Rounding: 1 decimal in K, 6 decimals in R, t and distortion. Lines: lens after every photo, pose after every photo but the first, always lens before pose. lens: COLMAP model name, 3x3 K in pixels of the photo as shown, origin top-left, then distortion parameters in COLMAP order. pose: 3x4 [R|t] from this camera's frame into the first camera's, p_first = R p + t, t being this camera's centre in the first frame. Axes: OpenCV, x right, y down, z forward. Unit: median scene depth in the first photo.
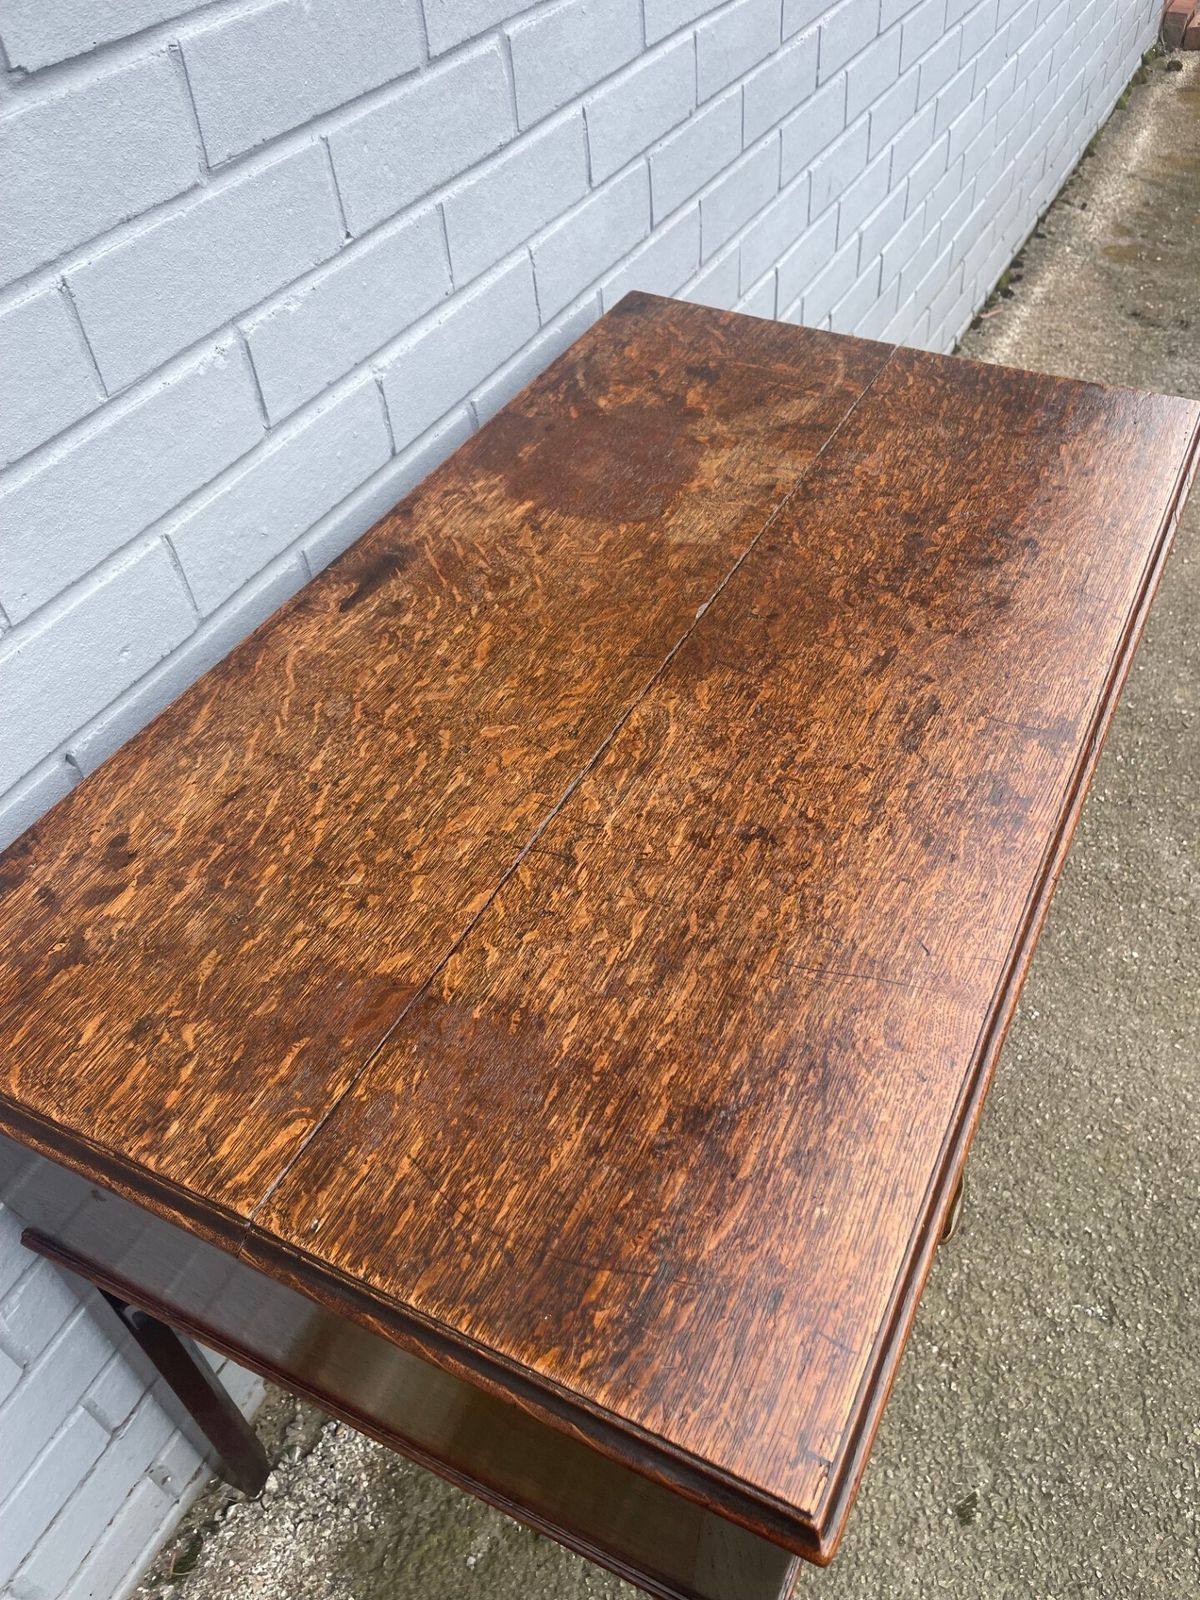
lens RADIAL K [[1220.1, 0, 612.6], [0, 1220.1, 820.4], [0, 0, 1]] dist [0.088771, -0.124529]
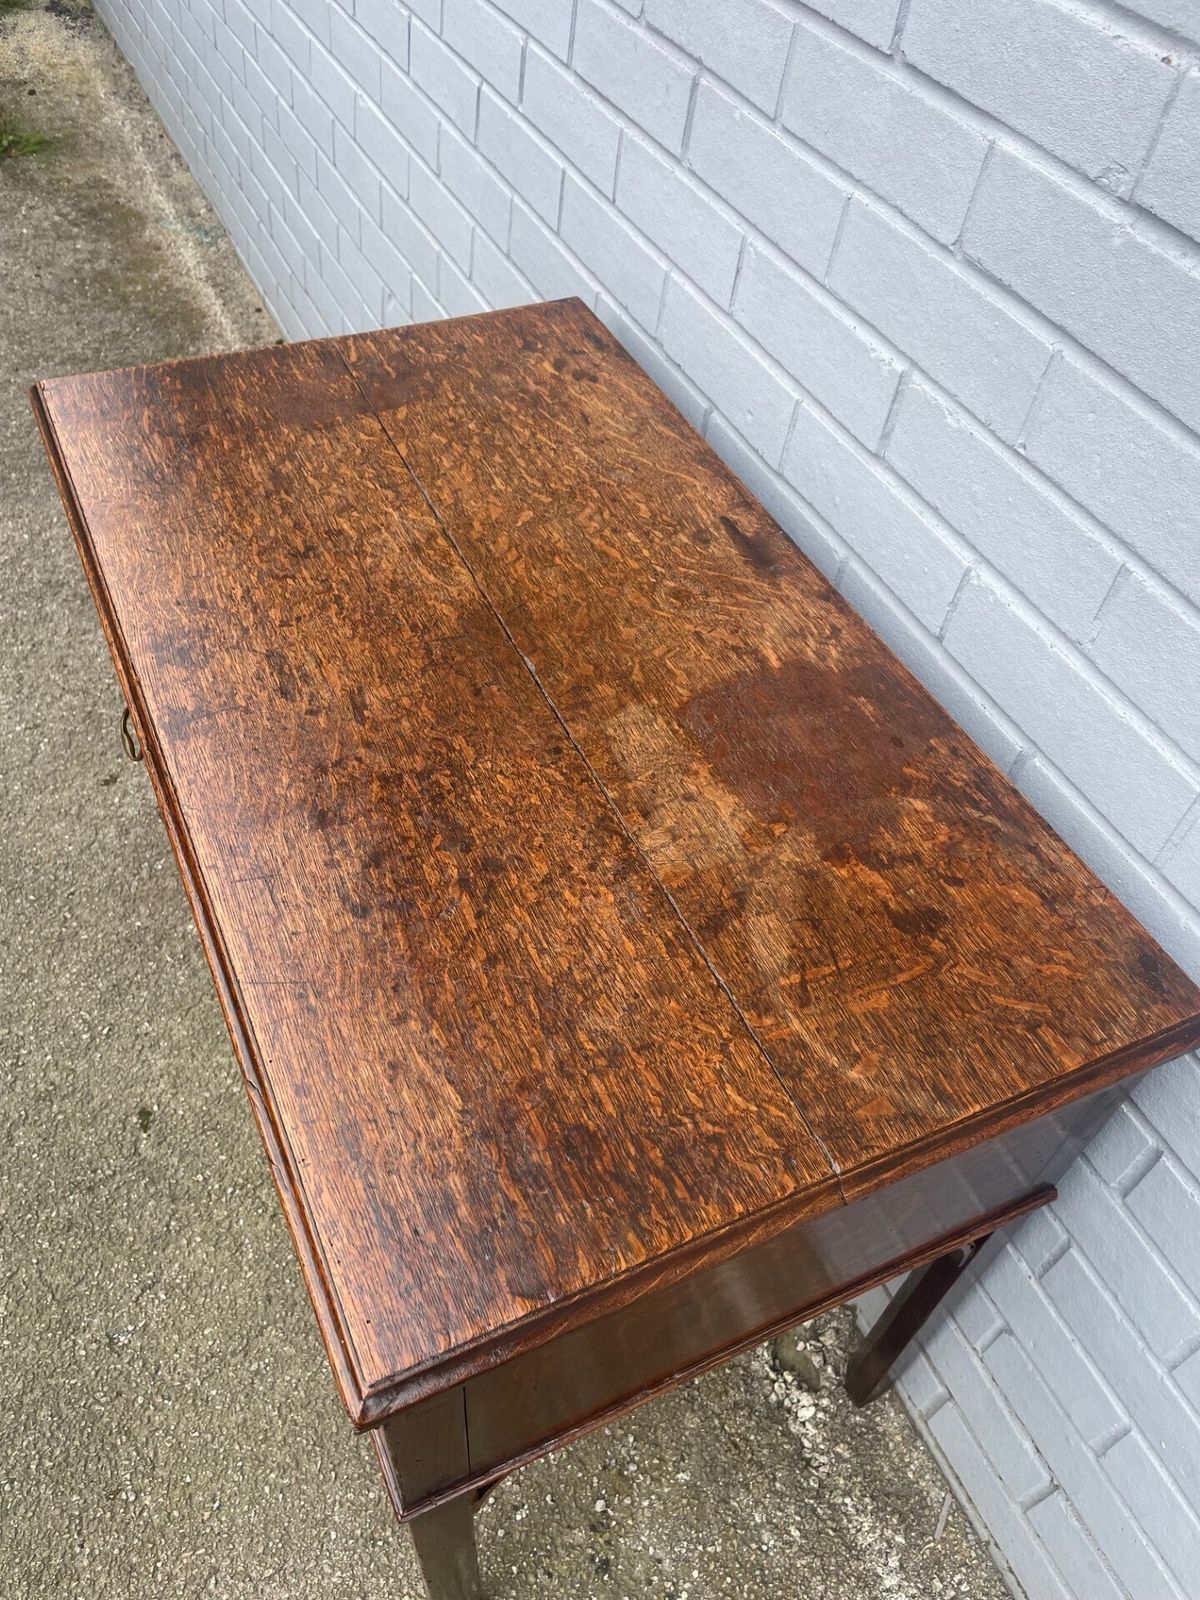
lens RADIAL K [[1220.1, 0, 600.3], [0, 1220.1, 817.2], [0, 0, 1]] dist [0.088771, -0.124529]
pose [[-0.620015, 0.574737, -0.534096, 0.654720], [-0.607781, 0.078660, 0.790199, -1.001578], [0.496169, 0.814549, 0.300544, 0.788199]]
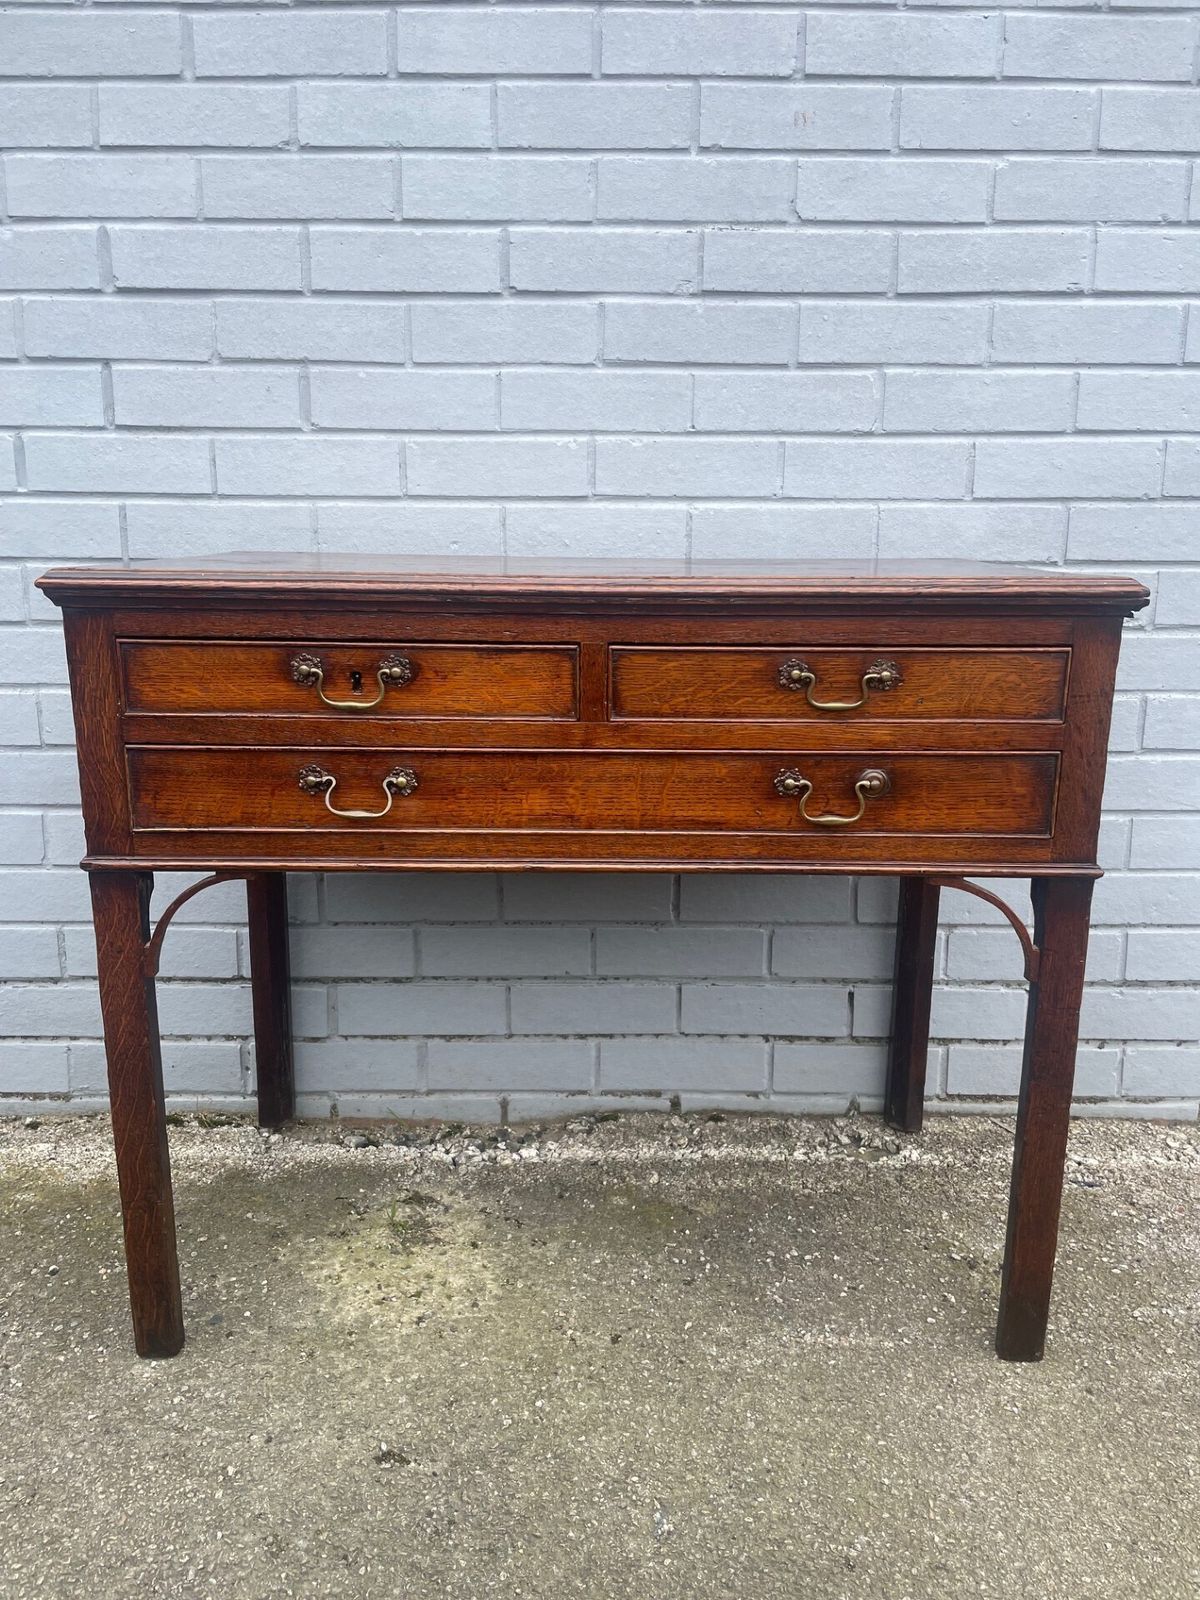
lens RADIAL K [[1220.1, 0, 611.0], [0, 1220.1, 814.3], [0, 0, 1]] dist [0.088771, -0.124529]
pose [[0.445630, 0.229702, -0.865246, 1.421154], [-0.661791, 0.735411, -0.145610, 0.285355], [0.602865, 0.637500, 0.479736, 0.428205]]
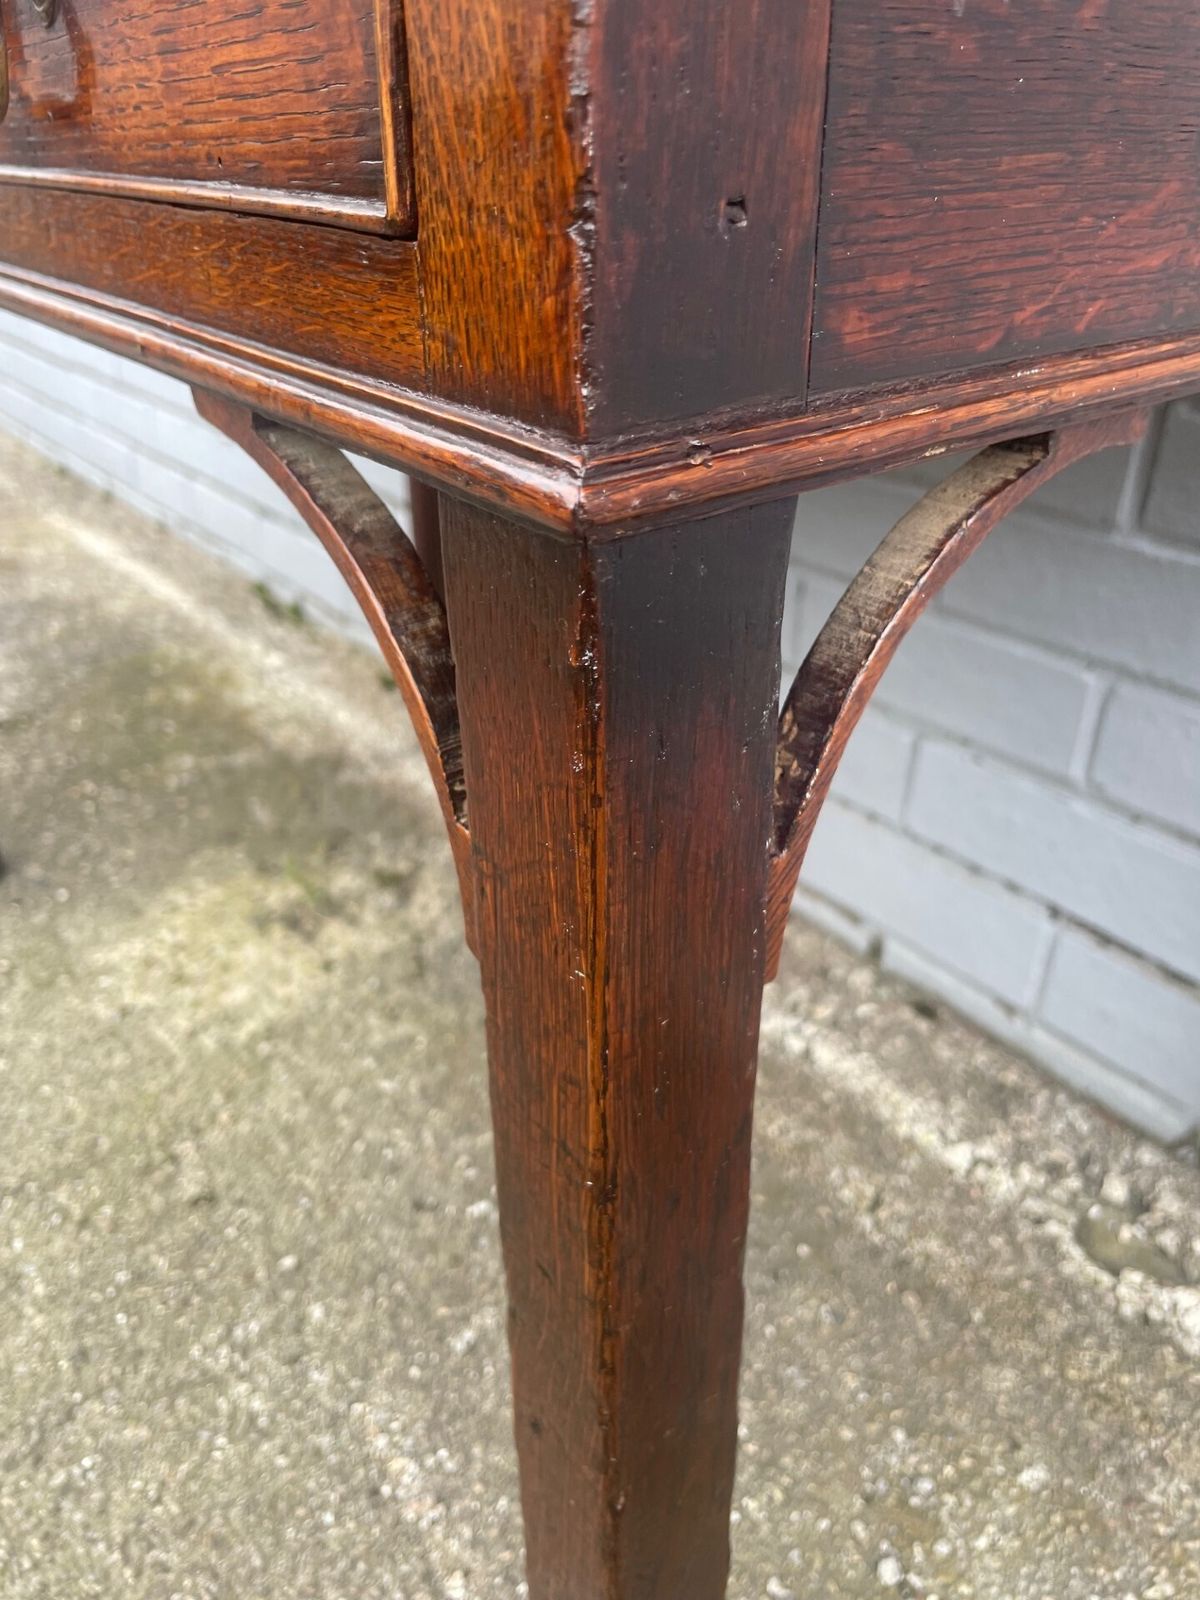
lens RADIAL K [[1220.1, 0, 605.5], [0, 1220.1, 808.8], [0, 0, 1]] dist [0.088771, -0.124529]
pose [[-0.431317, 0.456087, -0.778428, 0.720080], [-0.649967, 0.441305, 0.618703, -0.283835], [0.625706, 0.772810, 0.106099, 1.397166]]
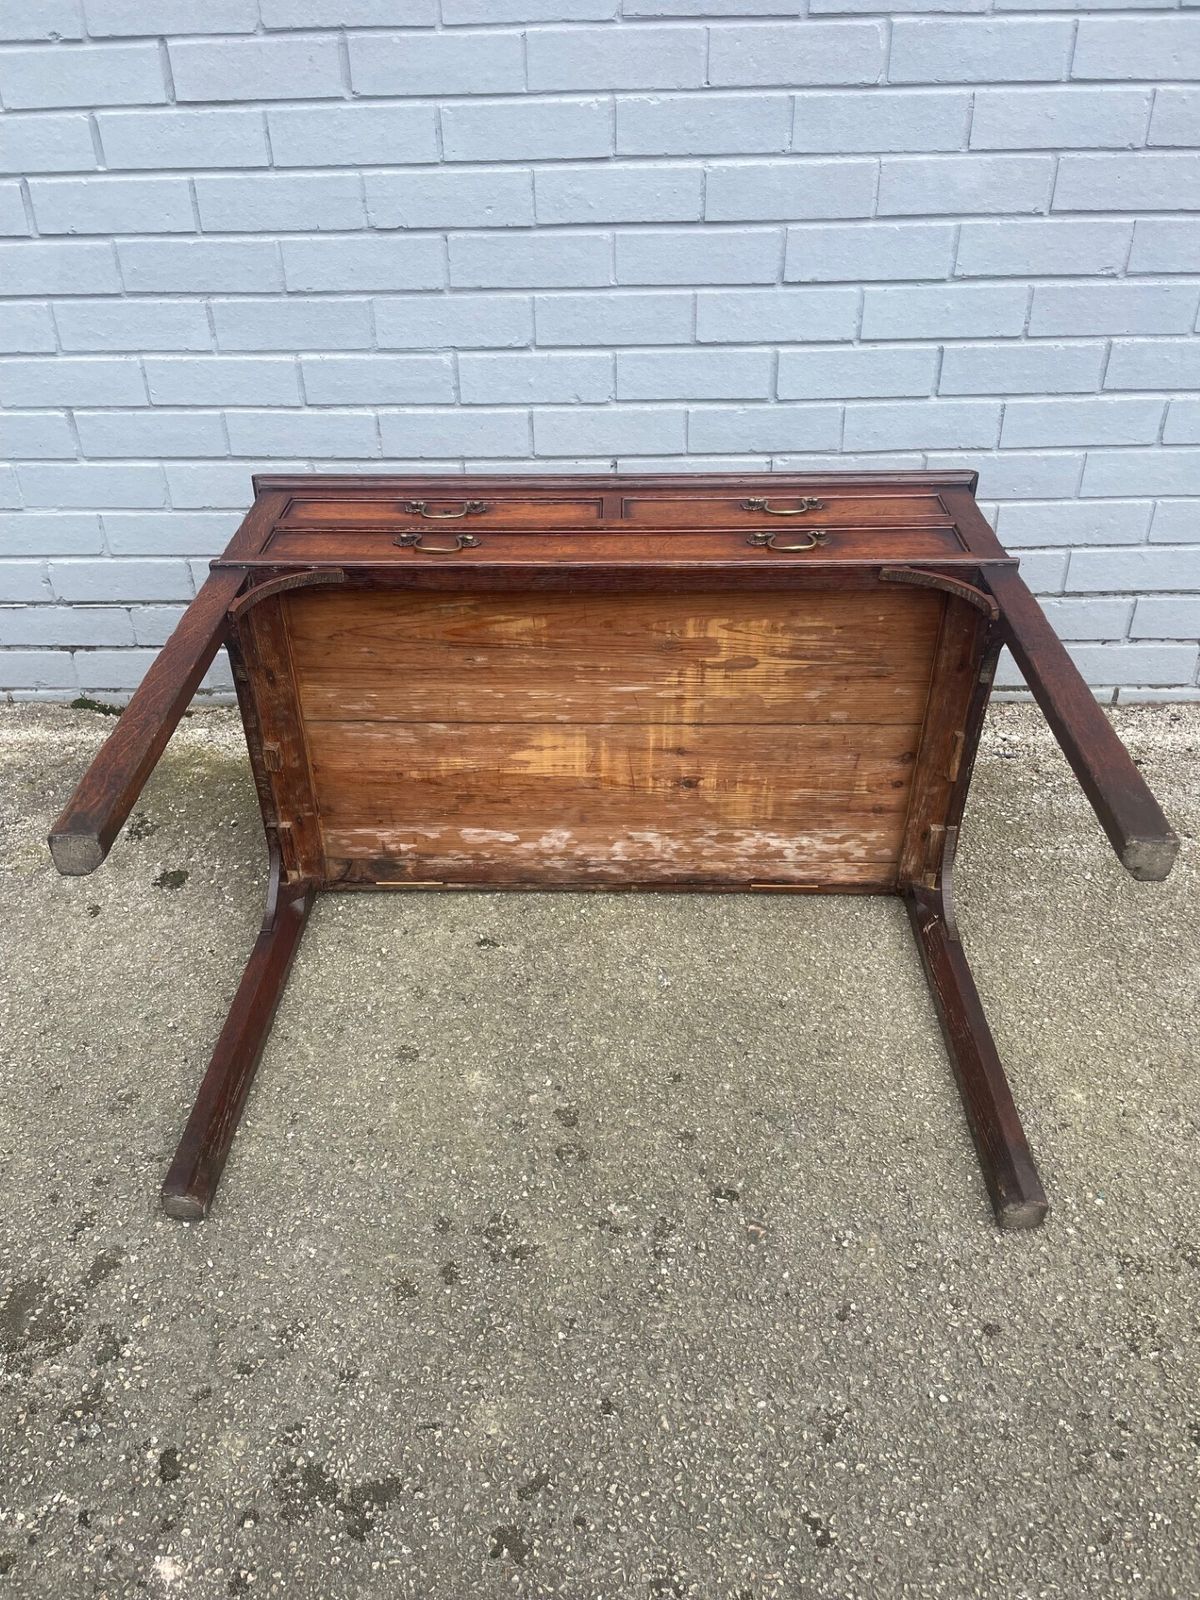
lens RADIAL K [[1220.1, 0, 586.9], [0, 1220.1, 822.1], [0, 0, 1]] dist [0.088771, -0.124529]
pose [[0.409869, 0.533426, -0.739908, 1.746356], [-0.652232, 0.738461, 0.171082, 0.167521], [0.637653, 0.412470, 0.650590, 0.104276]]
